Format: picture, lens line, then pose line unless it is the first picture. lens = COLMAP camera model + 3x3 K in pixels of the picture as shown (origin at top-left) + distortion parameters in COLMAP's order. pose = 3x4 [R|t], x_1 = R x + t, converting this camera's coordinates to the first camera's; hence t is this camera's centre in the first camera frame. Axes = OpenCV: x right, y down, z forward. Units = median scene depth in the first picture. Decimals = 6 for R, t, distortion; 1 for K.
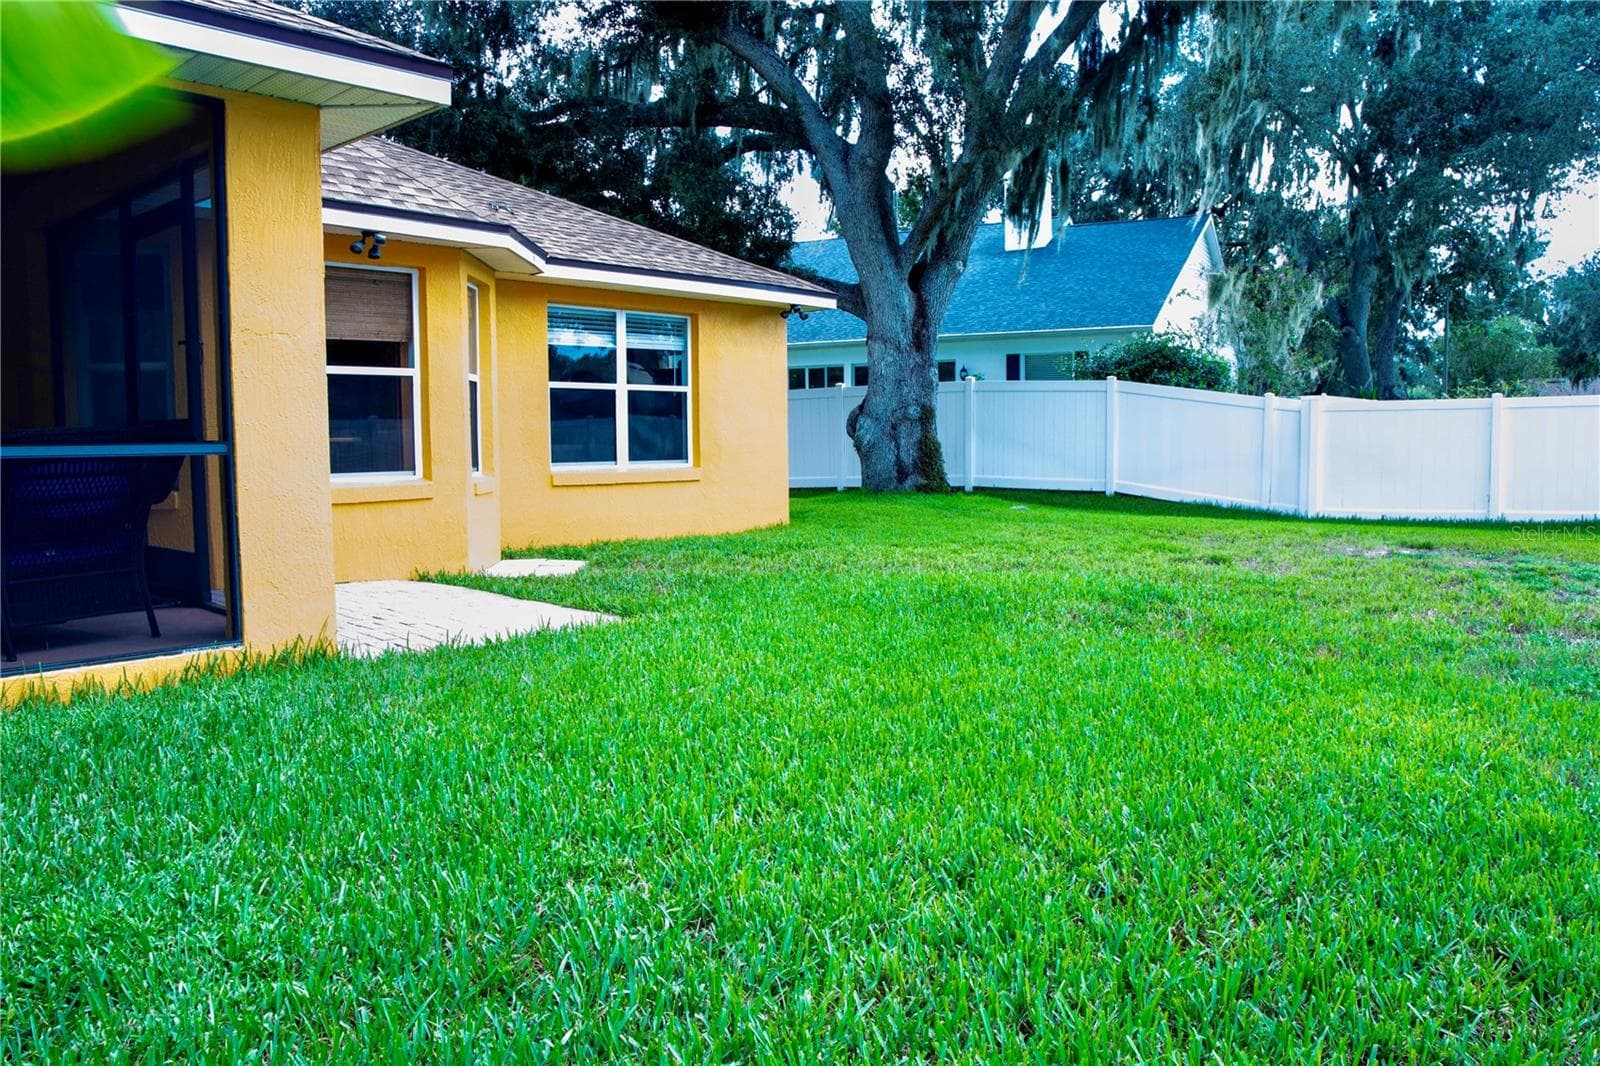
lens RADIAL K [[1177.5, 0, 807.2], [0, 1177.5, 534.4], [0, 0, 1]] dist [-0.115224, 0.077408]
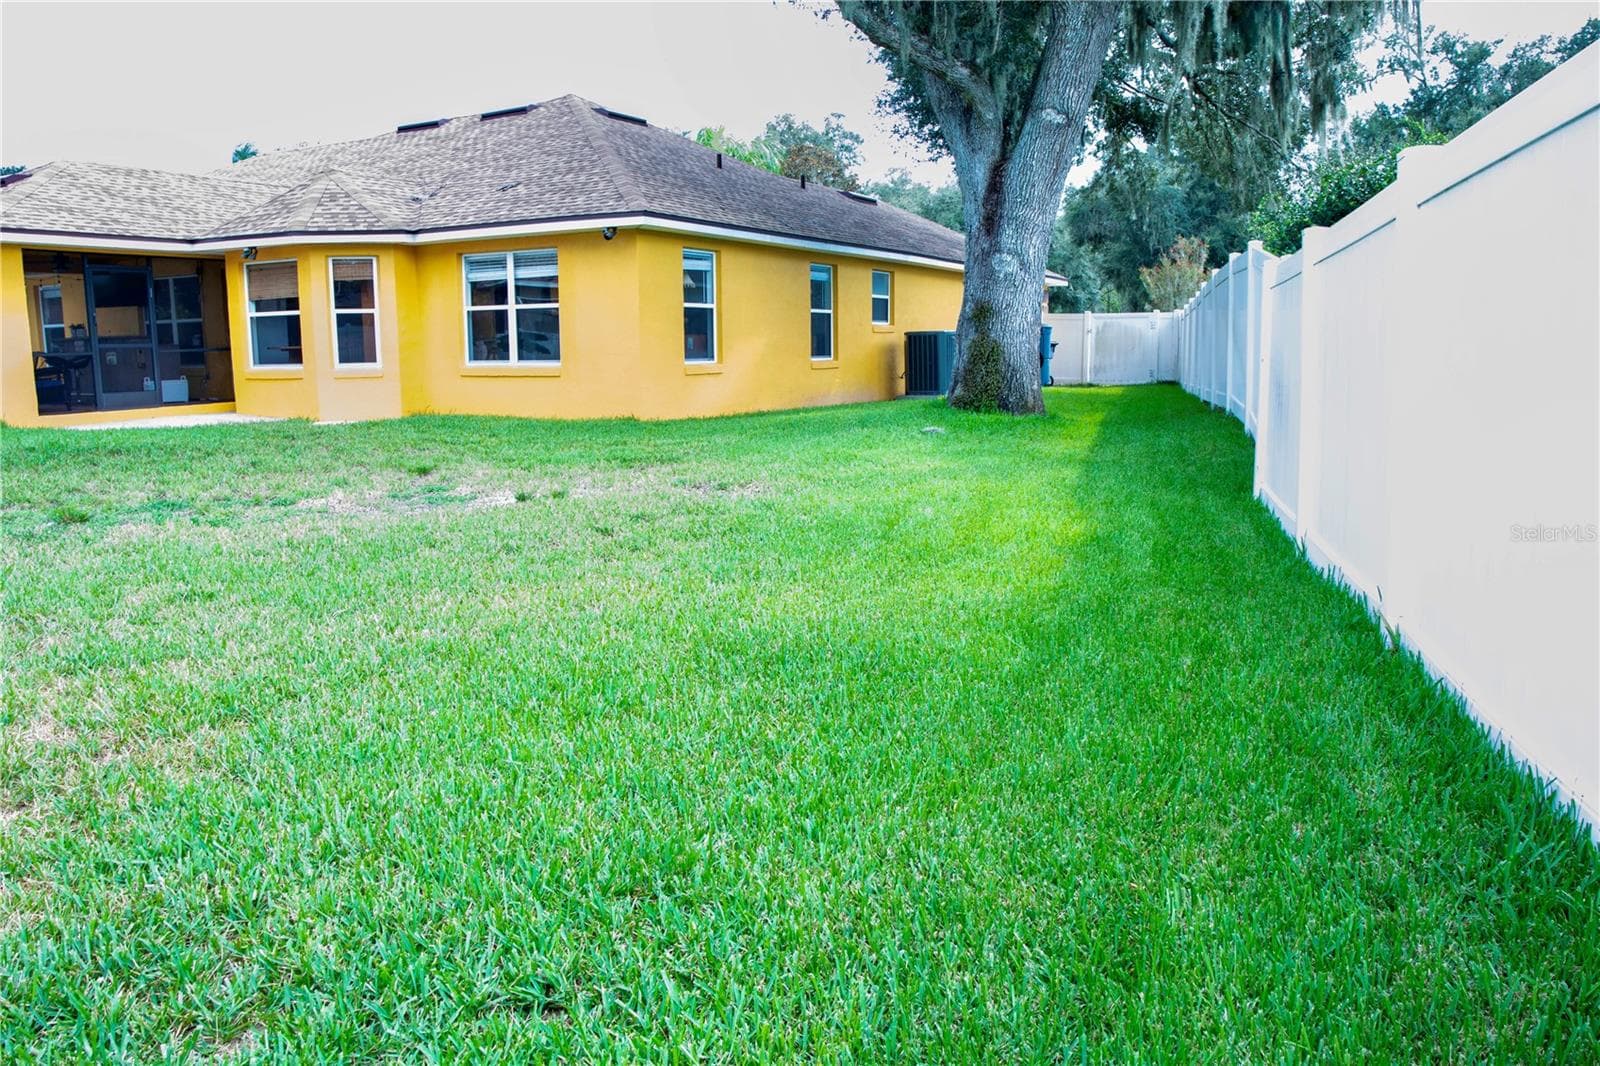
lens RADIAL K [[1177.5, 0, 807.2], [0, 1177.5, 534.4], [0, 0, 1]] dist [-0.115224, 0.077408]
pose [[0.213479, 0.171838, -0.961716, 1.304630], [-0.072743, 0.984473, 0.159757, -0.107061], [0.974236, 0.035853, 0.222664, 1.049831]]
